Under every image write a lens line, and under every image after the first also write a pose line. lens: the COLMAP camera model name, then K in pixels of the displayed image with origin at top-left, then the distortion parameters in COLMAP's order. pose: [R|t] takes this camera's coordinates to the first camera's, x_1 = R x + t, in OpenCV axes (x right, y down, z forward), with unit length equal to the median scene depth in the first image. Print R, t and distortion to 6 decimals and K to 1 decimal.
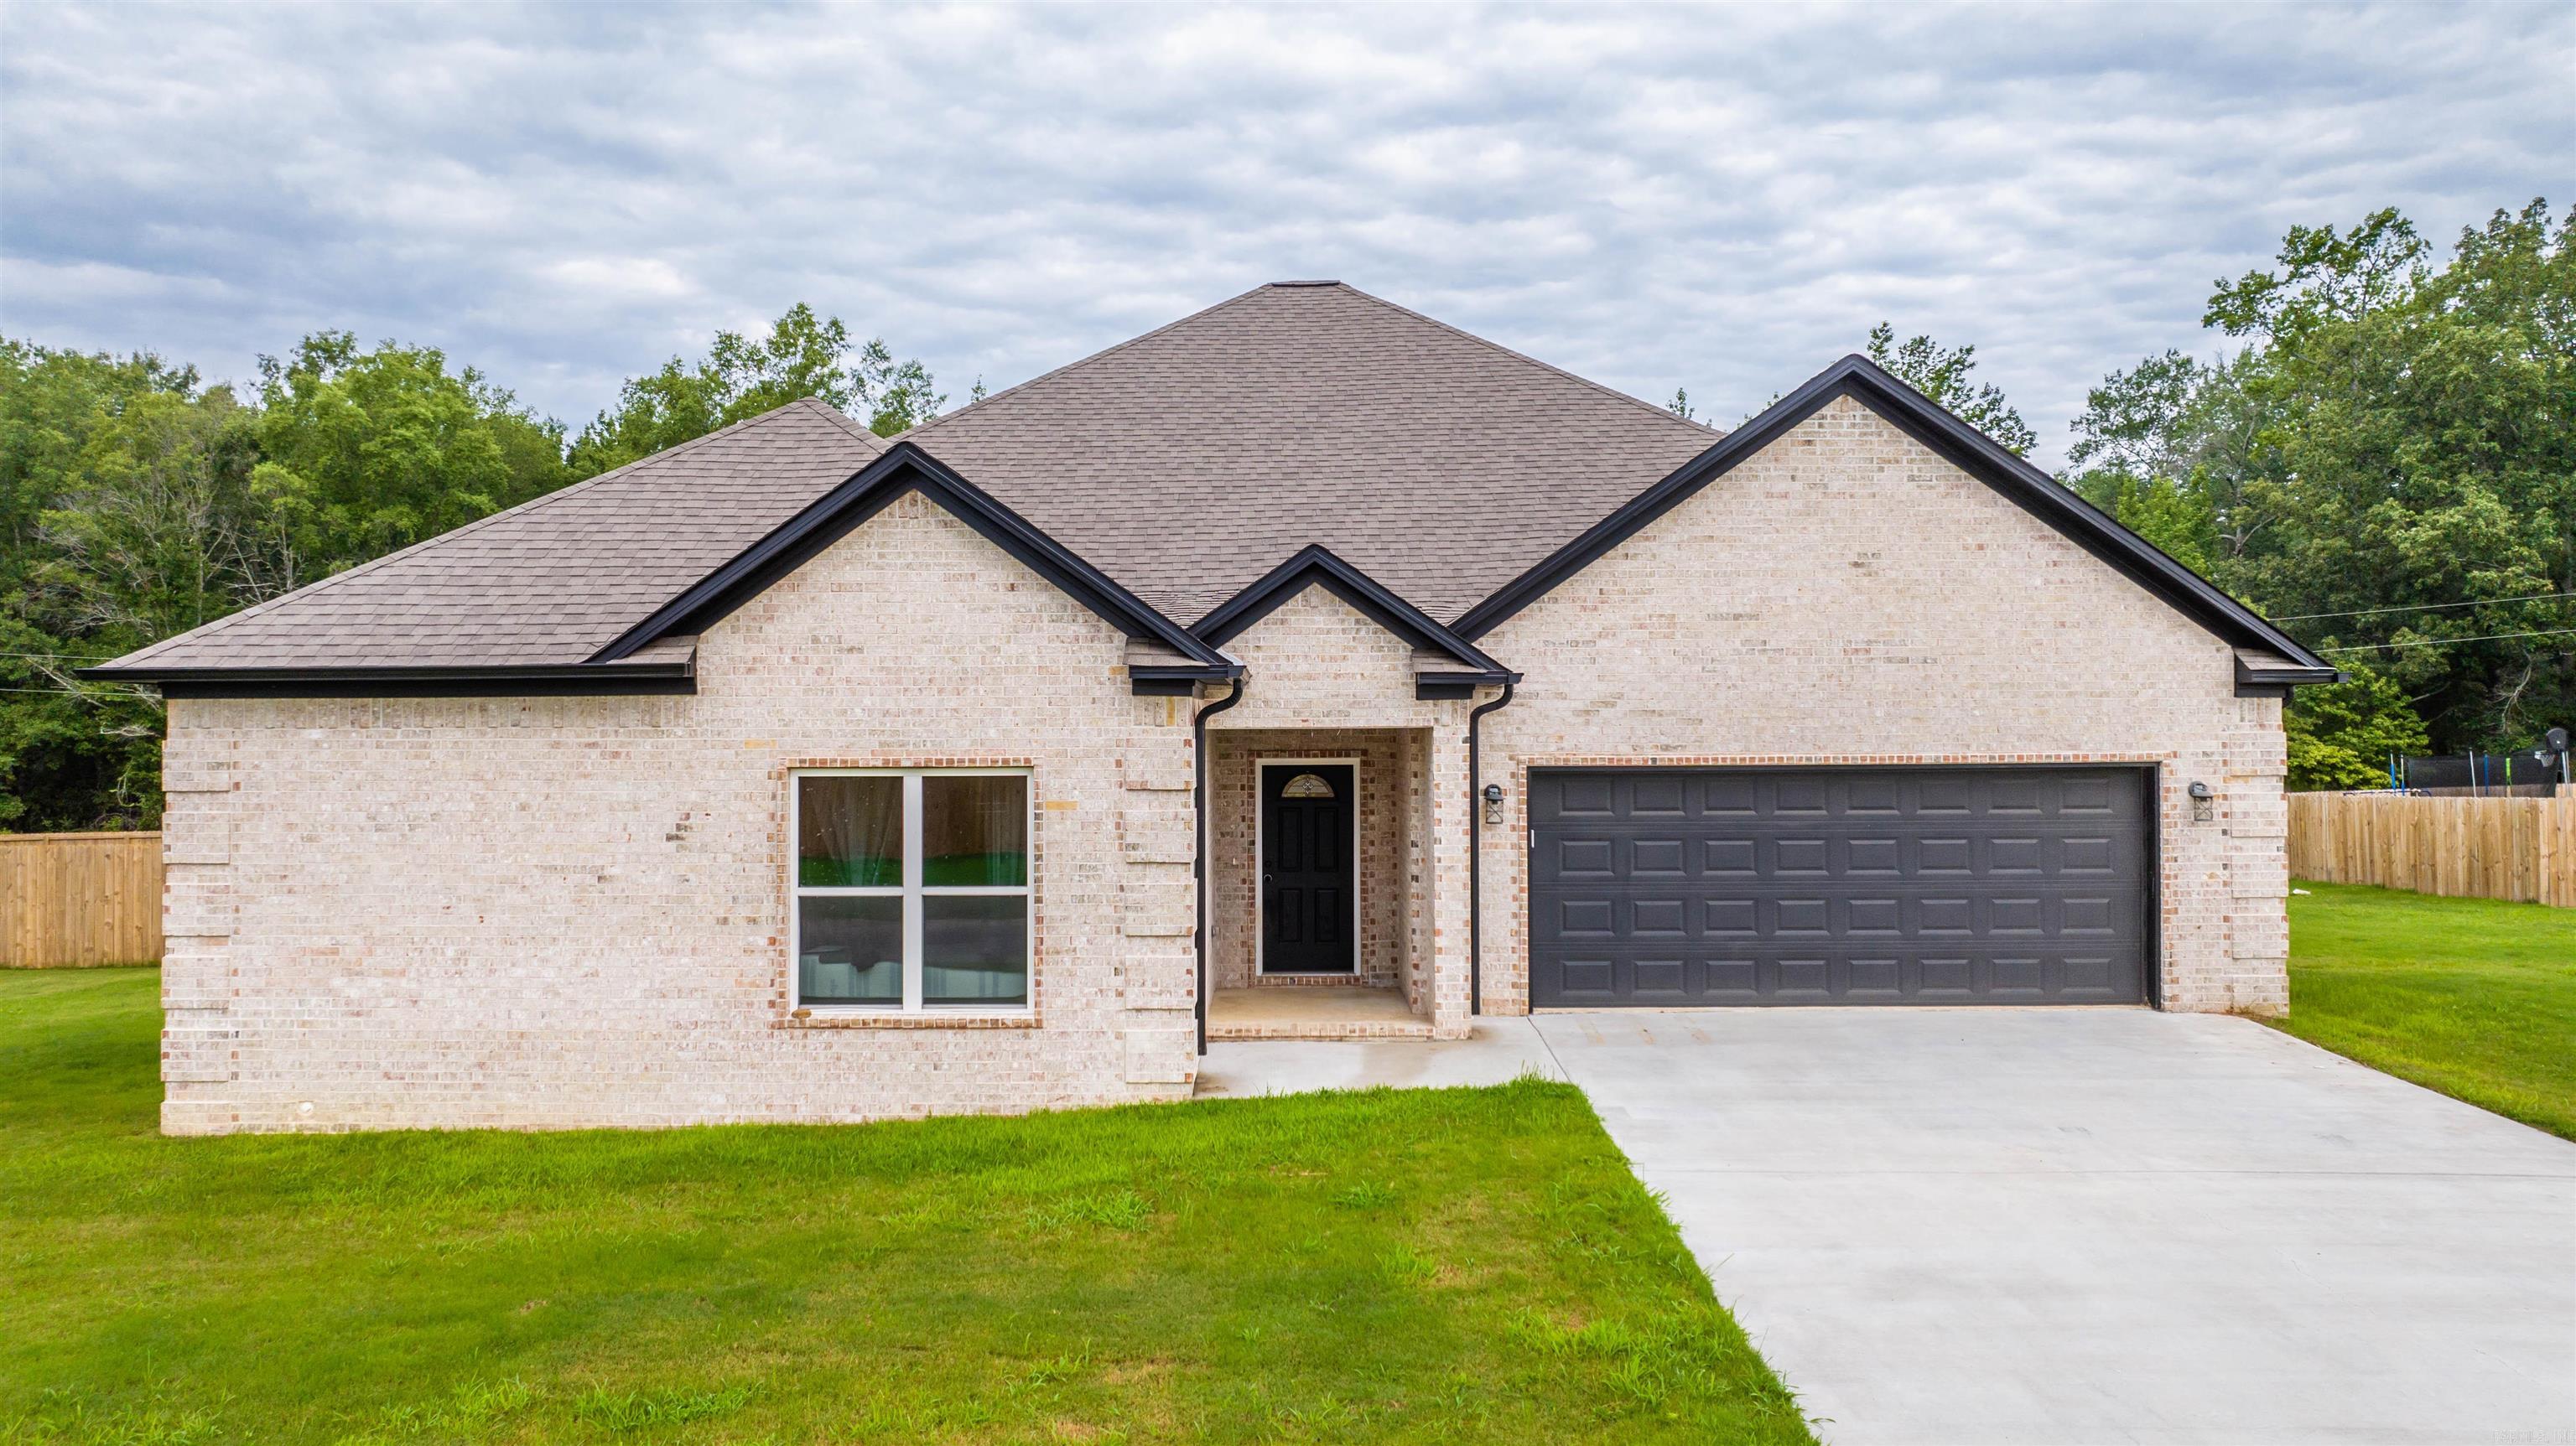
lens RADIAL K [[1806.4, 0, 1298.5], [0, 1806.4, 730.4], [0, 0, 1]] dist [-0.022659, 0.007243]
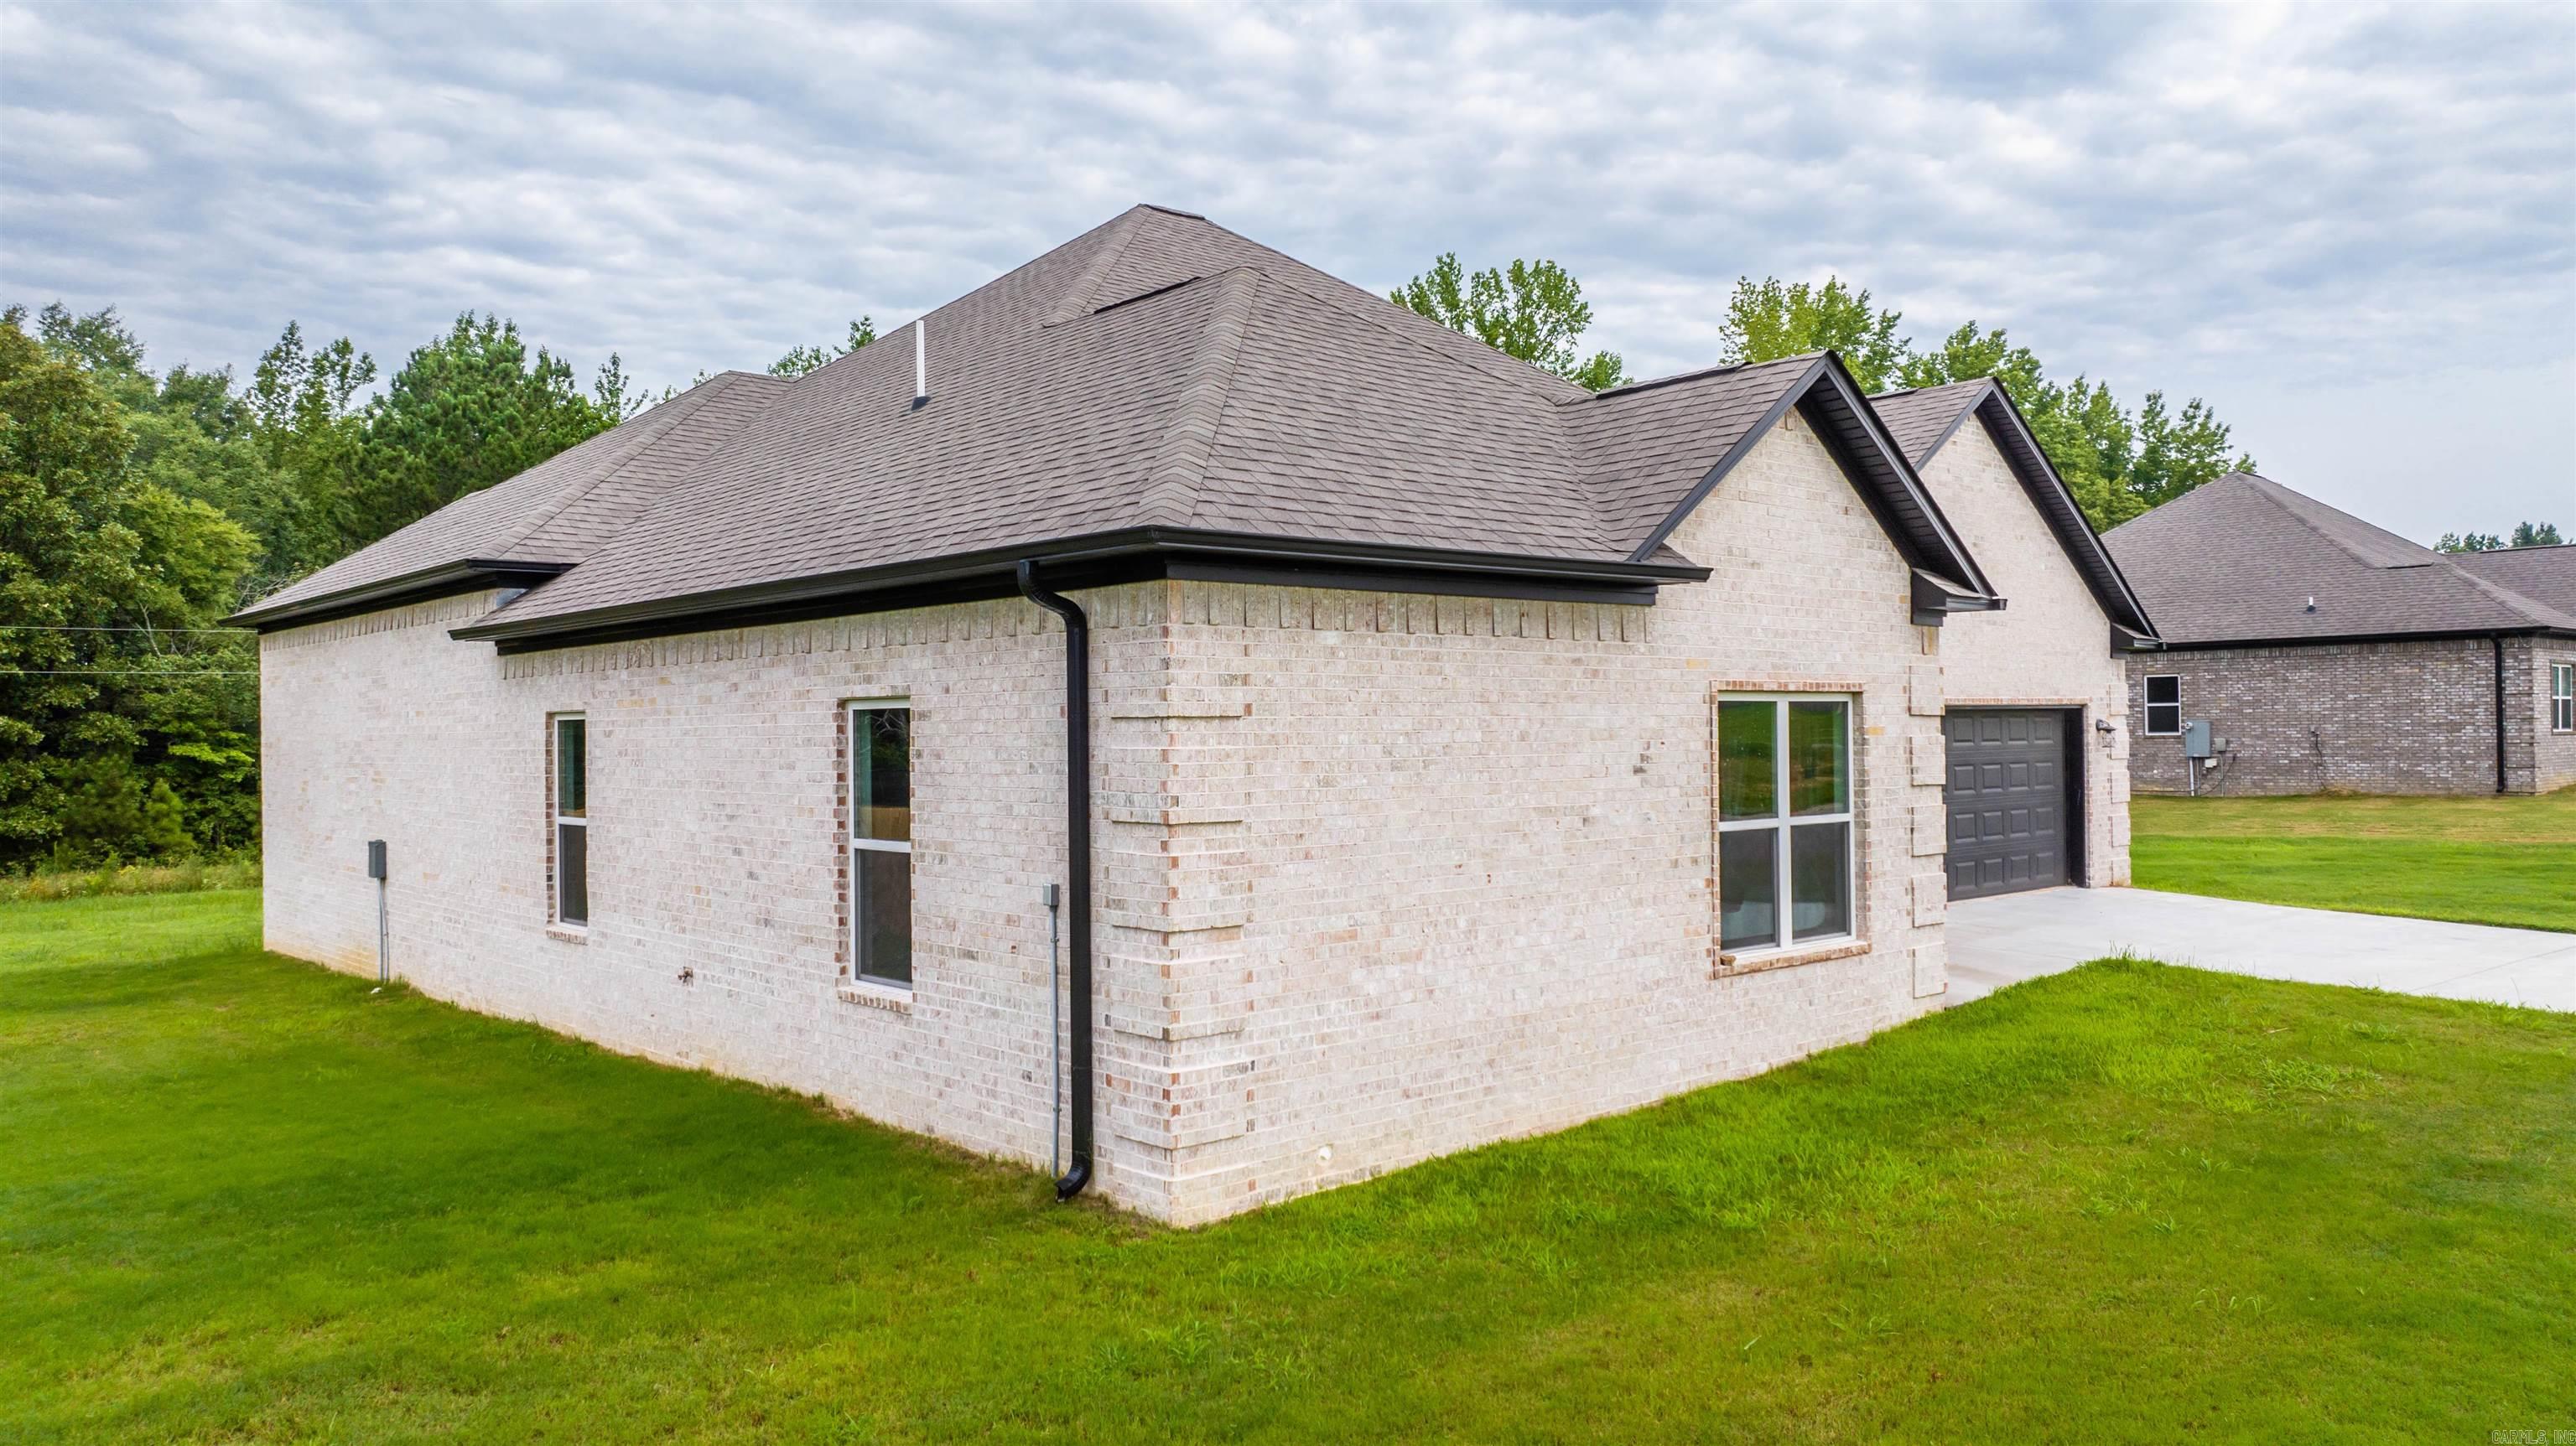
lens RADIAL K [[1816.7, 0, 1288.0], [0, 1816.7, 723.0], [0, 0, 1]] dist [-0.049377, 0.066434]
pose [[0.743878, -0.002103, 0.668313, -0.876211], [0.004166, 0.999990, -0.001491, 0.031197], [-0.668303, 0.003893, 0.743879, 0.387567]]
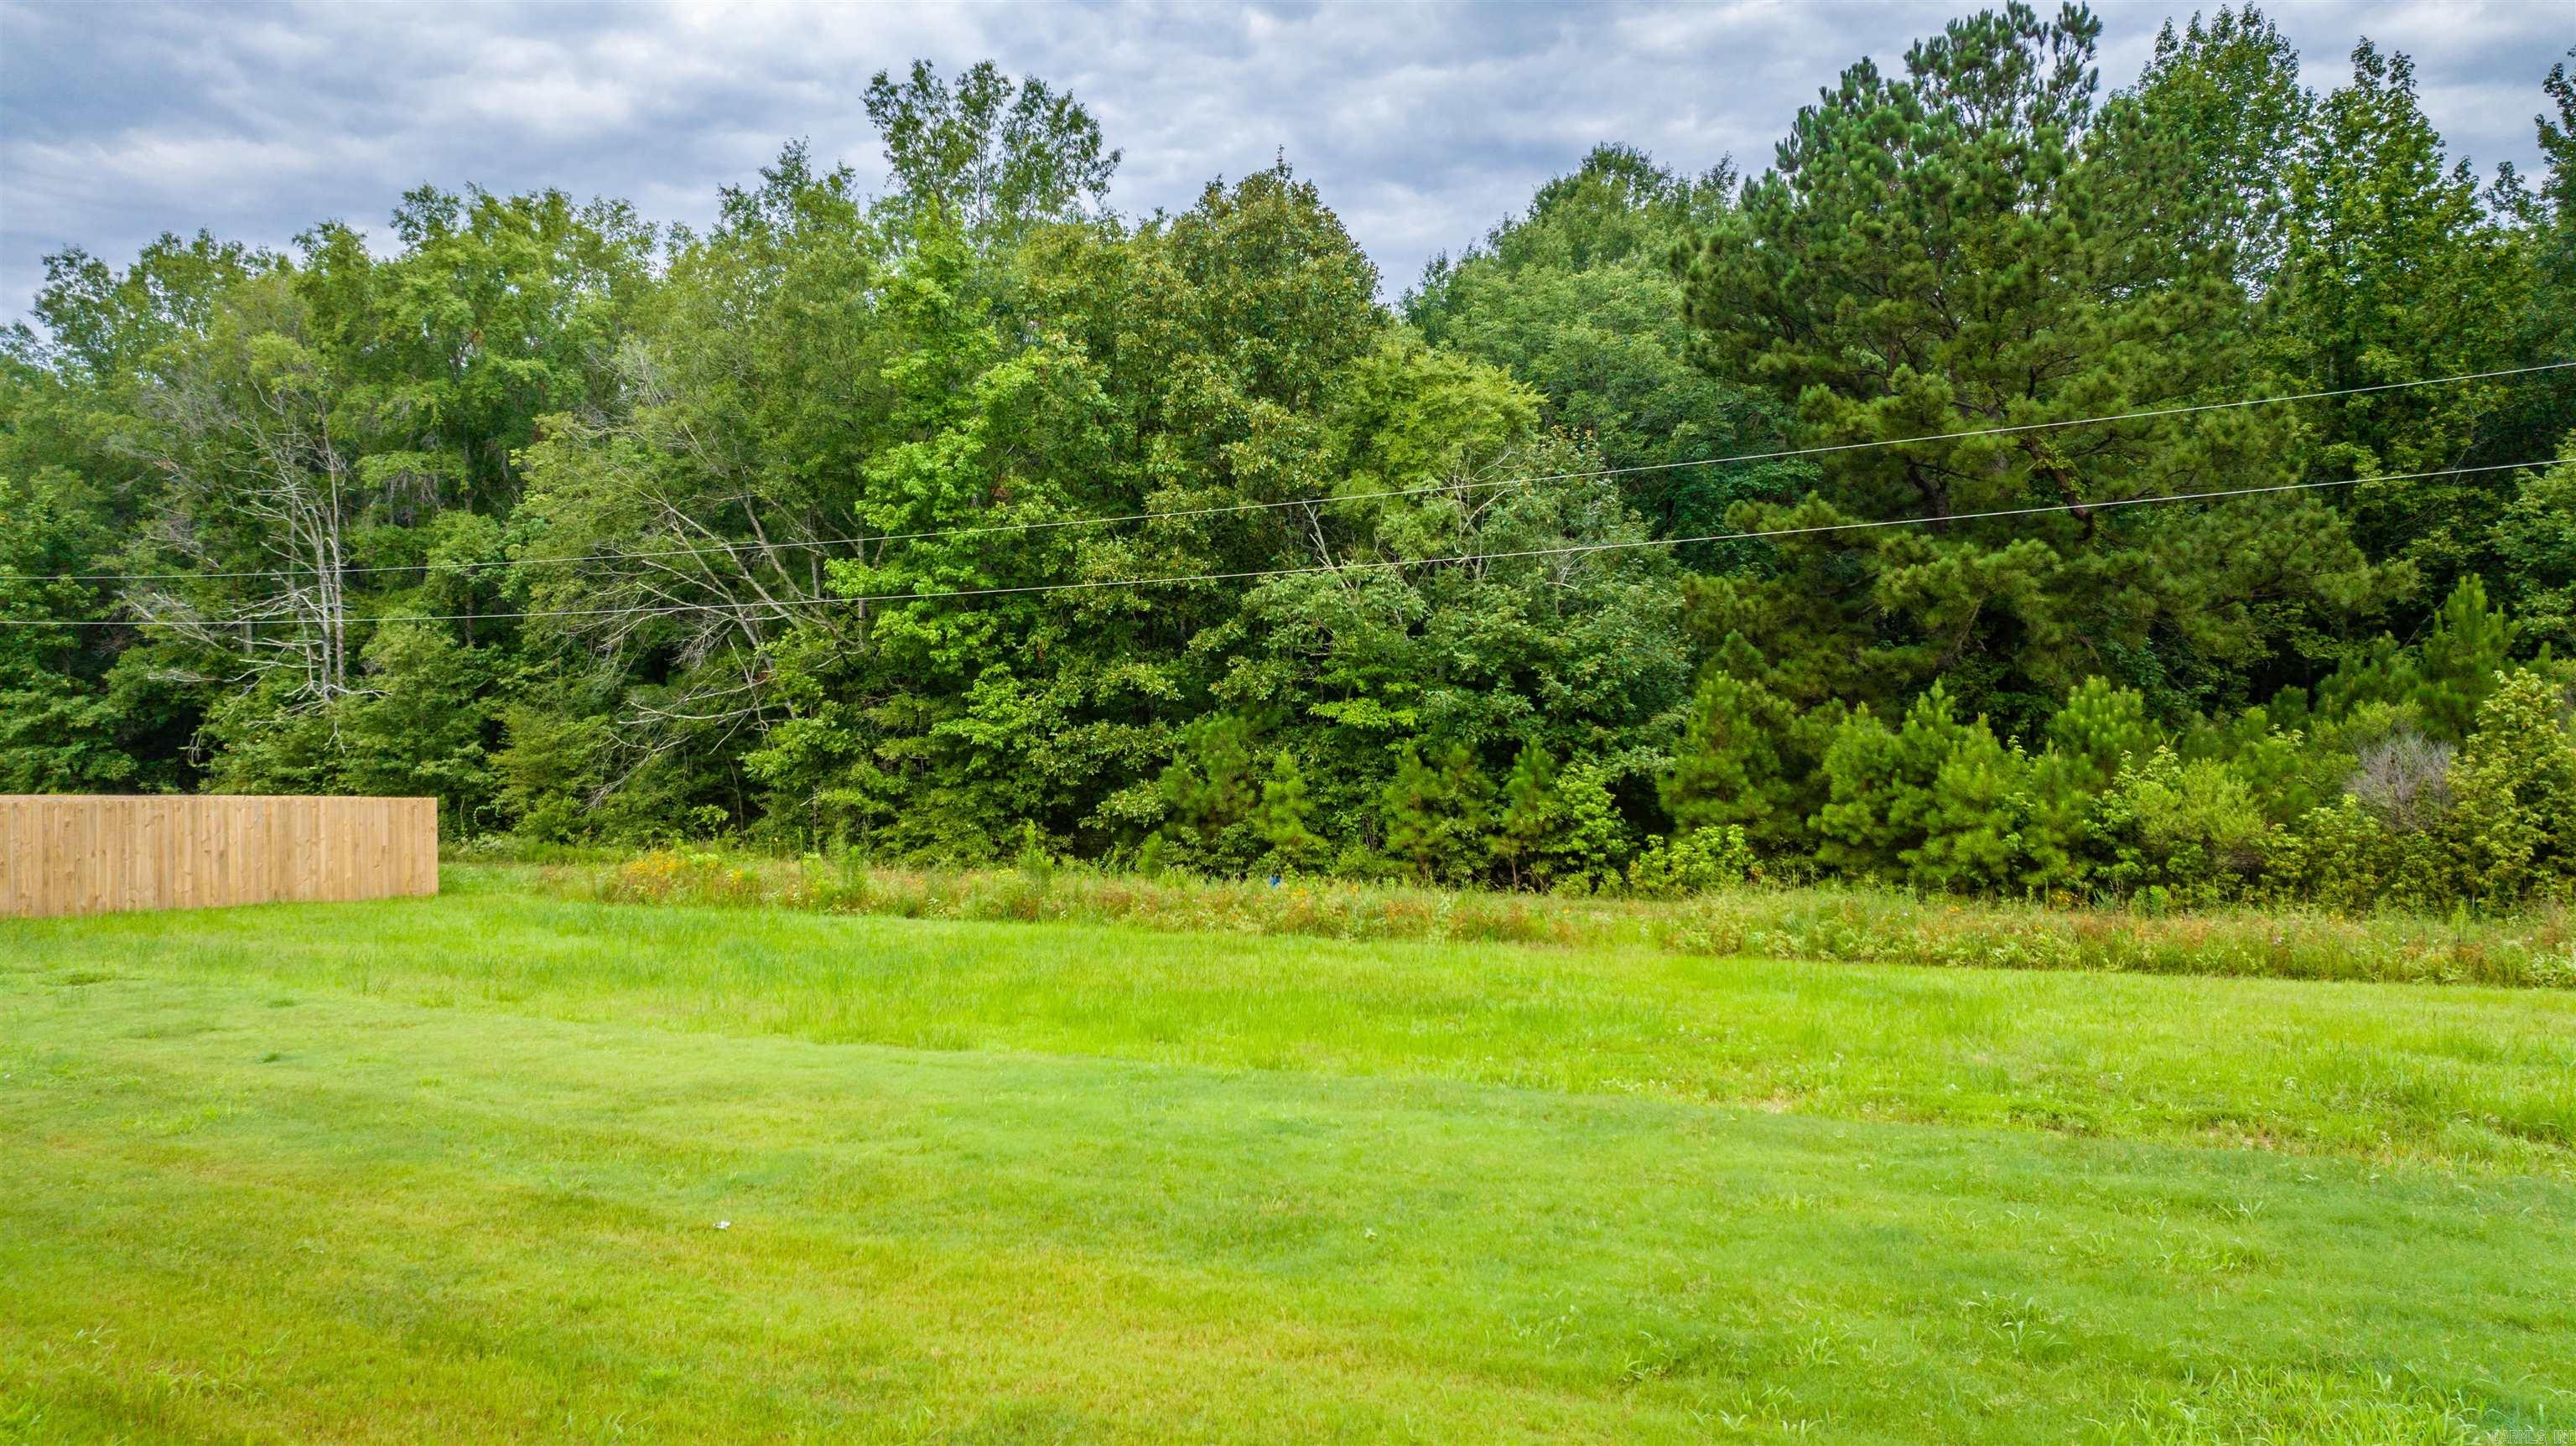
lens RADIAL K [[1818.4, 0, 1303.3], [0, 1818.4, 726.3], [0, 0, 1]] dist [-0.019420, 0.005163]
pose [[0.874396, 0.001764, -0.485210, 0.768496], [0.001290, 0.999981, 0.005960, 0.072387], [0.485211, -0.005837, 0.874378, 1.942944]]
